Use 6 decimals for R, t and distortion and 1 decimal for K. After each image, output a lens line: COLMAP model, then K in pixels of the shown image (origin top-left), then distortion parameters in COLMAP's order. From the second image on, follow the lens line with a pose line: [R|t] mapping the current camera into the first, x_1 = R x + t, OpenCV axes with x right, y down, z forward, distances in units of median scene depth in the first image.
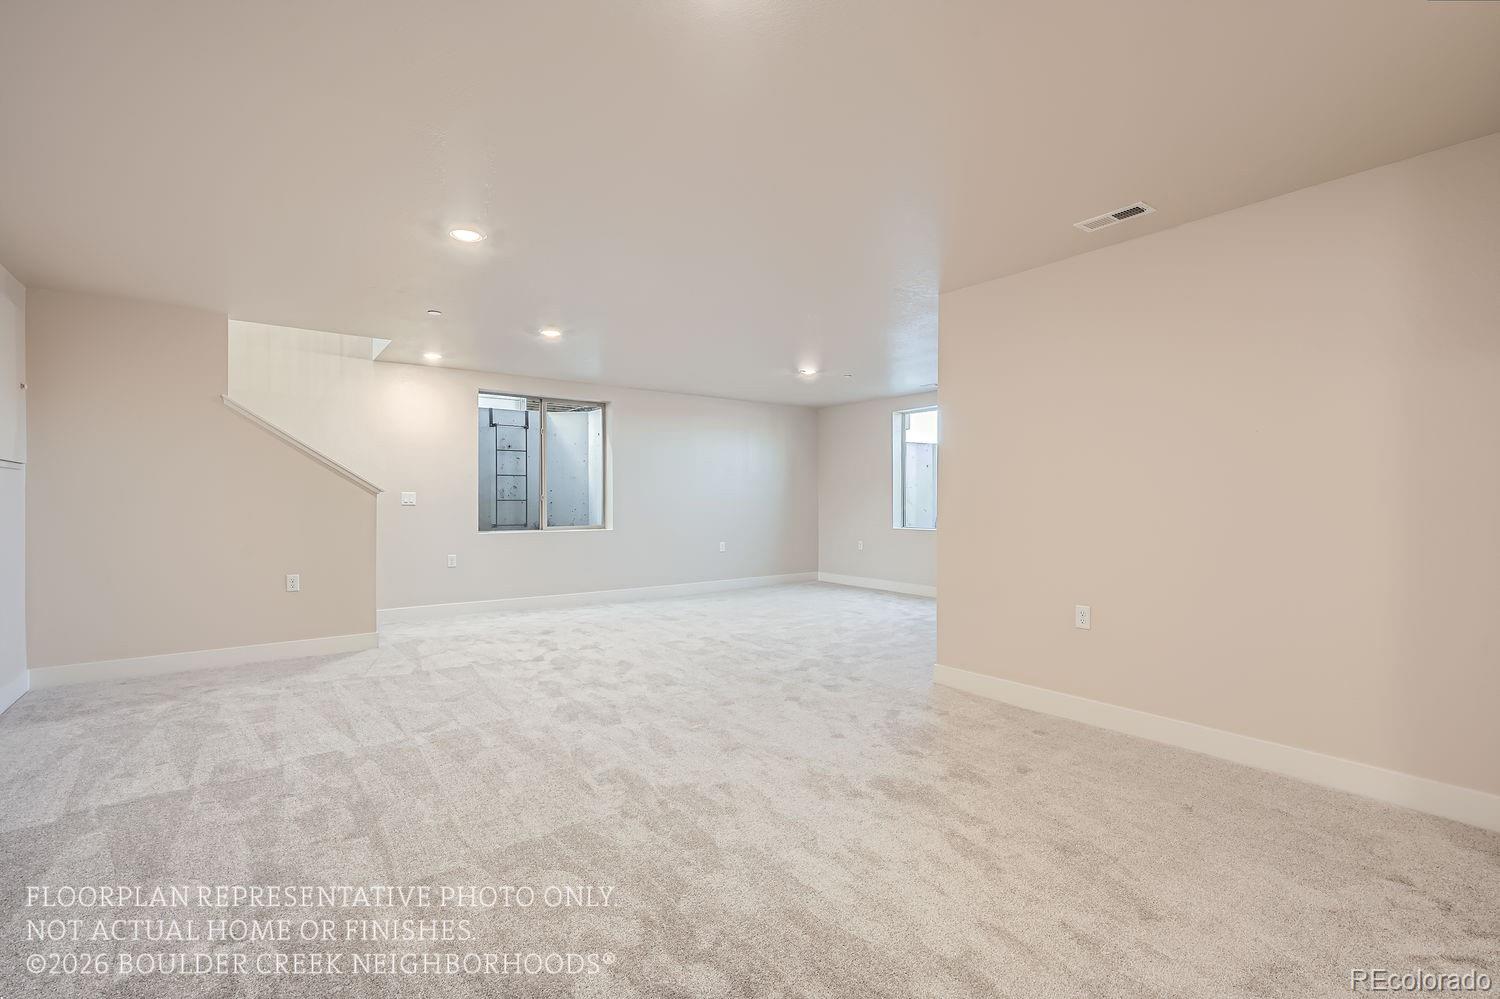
lens RADIAL K [[687.1, 0, 747.0], [0, 687.1, 504.1], [0, 0, 1]] dist [0.004323, -0.000915]
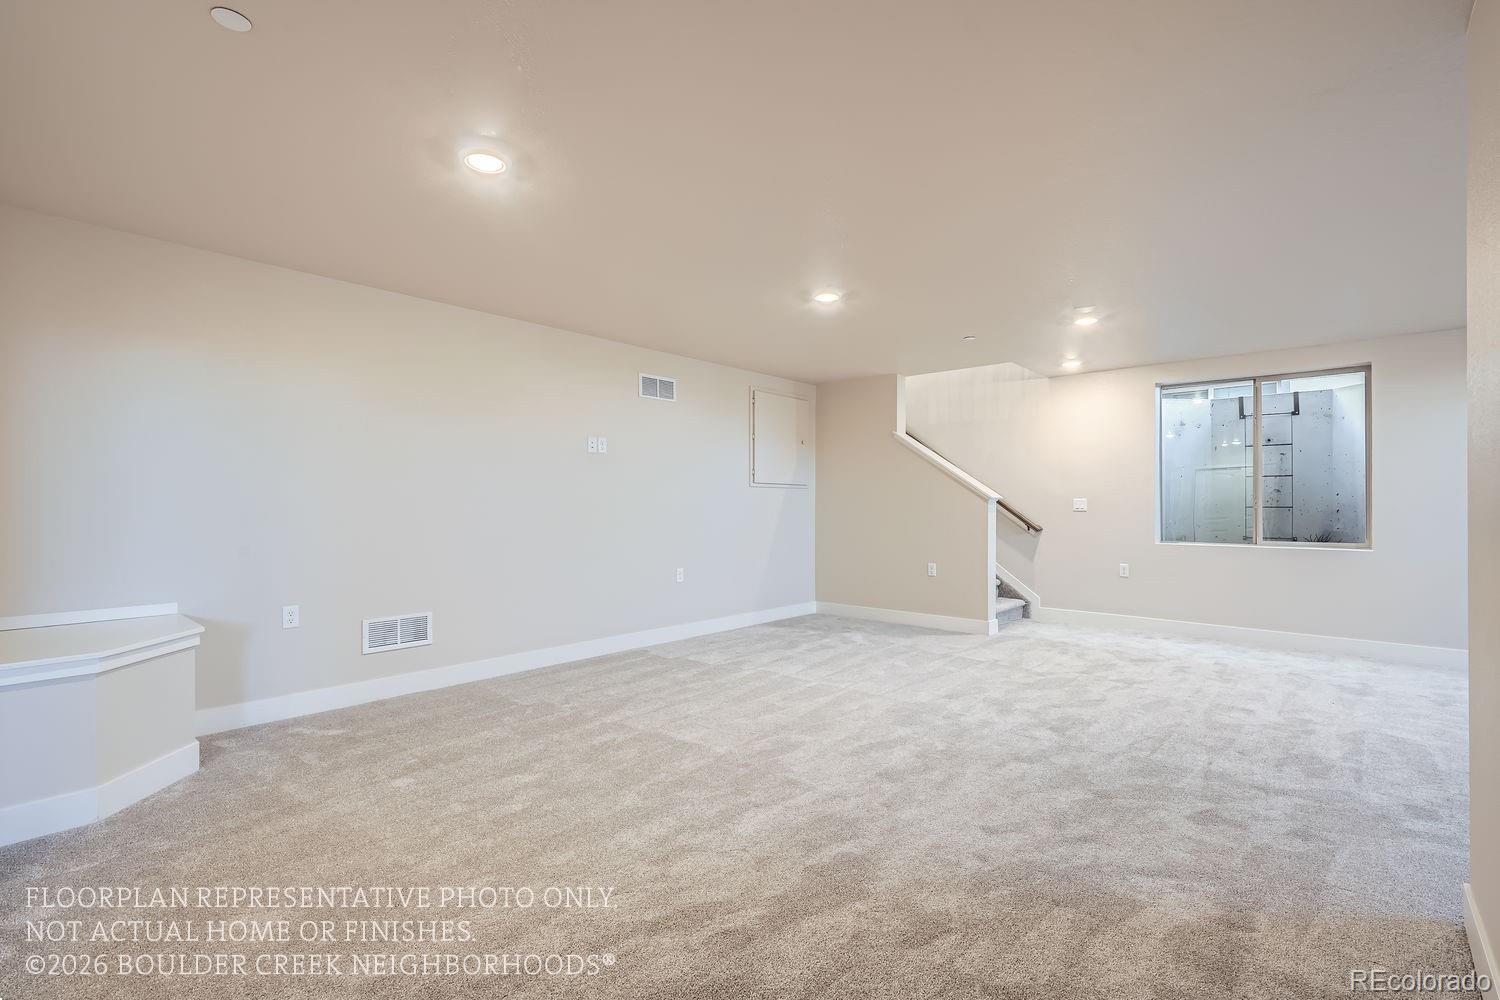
lens RADIAL K [[687.1, 0, 745.4], [0, 687.1, 497.4], [0, 0, 1]] dist [0.004323, -0.000915]
pose [[0.186983, -0.010878, -0.982303, 0.668932], [-0.009137, 0.999876, -0.012812, -0.001870], [0.982321, 0.011370, 0.186861, 0.507409]]
